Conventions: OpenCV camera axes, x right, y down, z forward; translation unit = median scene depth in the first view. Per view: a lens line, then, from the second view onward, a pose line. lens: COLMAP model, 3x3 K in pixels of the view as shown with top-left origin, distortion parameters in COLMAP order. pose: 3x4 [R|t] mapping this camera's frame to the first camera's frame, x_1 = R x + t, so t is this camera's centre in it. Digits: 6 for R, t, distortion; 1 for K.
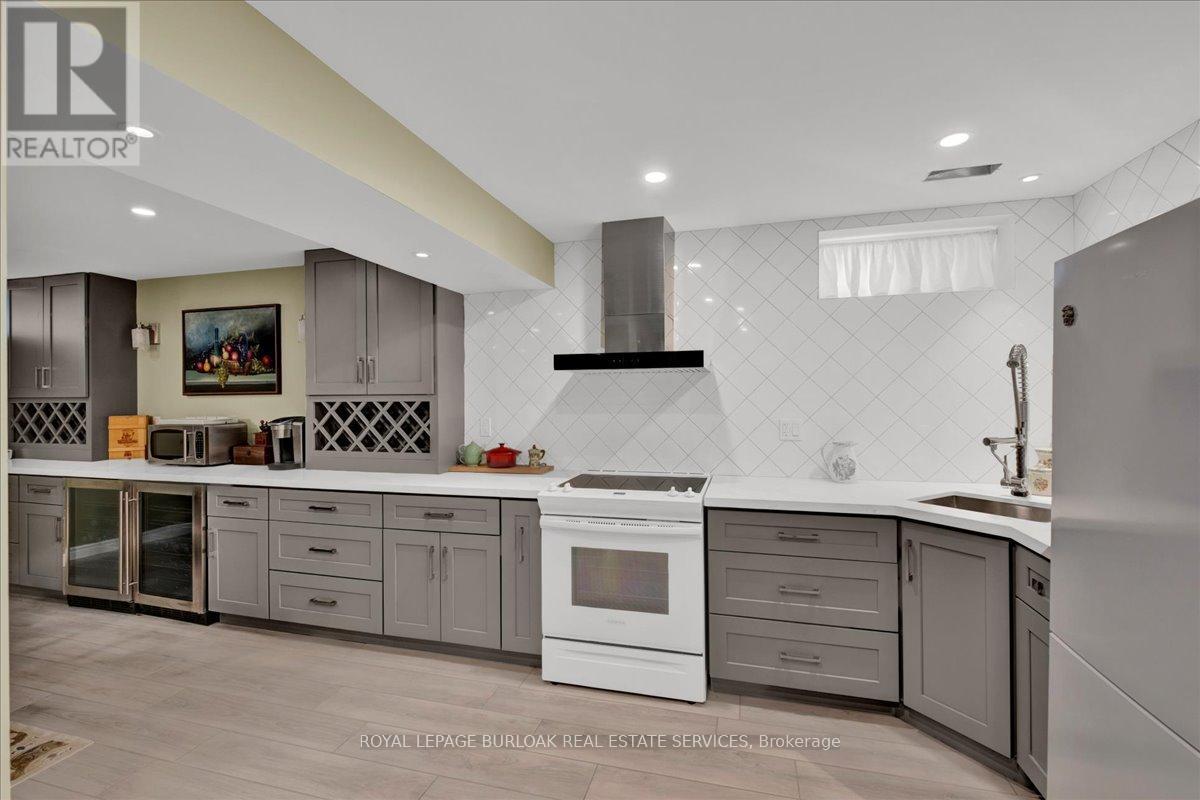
lens RADIAL K [[531.1, 0, 600.7], [0, 531.1, 394.6], [0, 0, 1]] dist [0.016233, -0.012153]
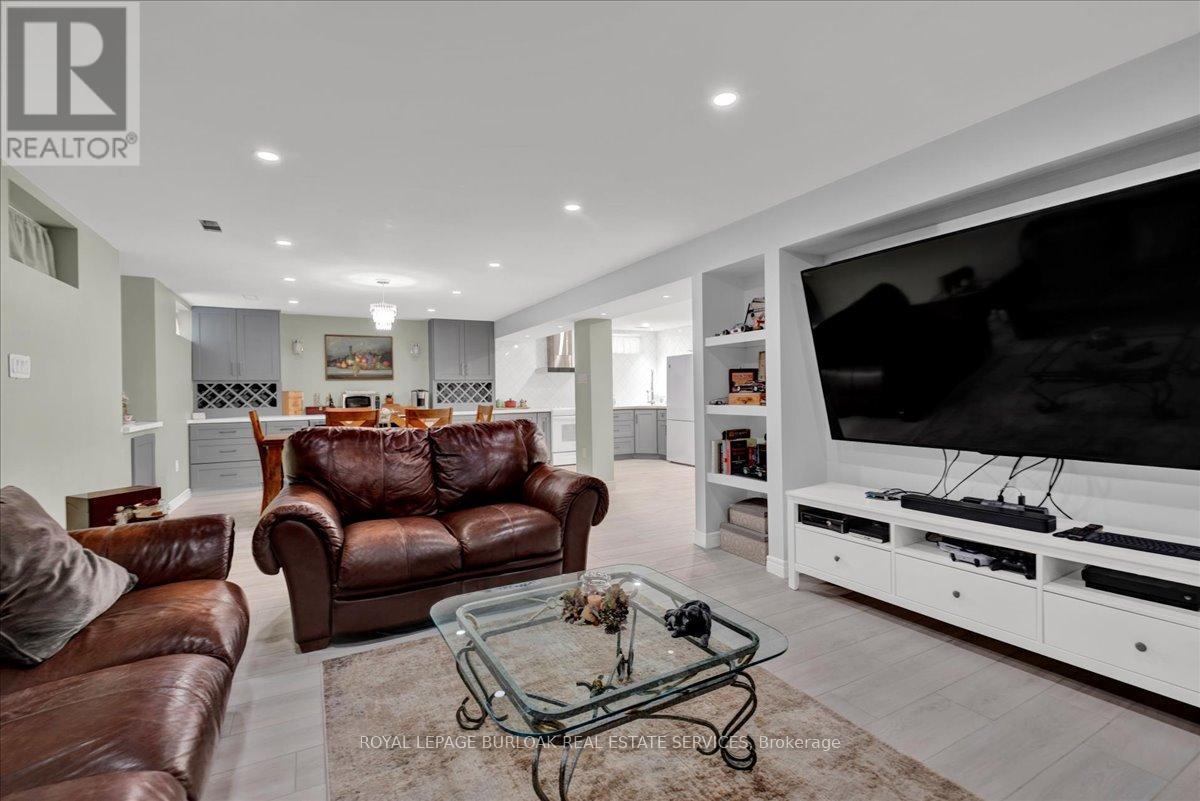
lens RADIAL K [[531.1, 0, 600.7], [0, 531.1, 395.1], [0, 0, 1]] dist [0.016233, -0.012153]
pose [[0.717684, -0.008308, 0.696320, -1.437651], [0.004592, 0.999964, 0.007197, 0.046742], [-0.696354, -0.001968, 0.717696, -1.046343]]
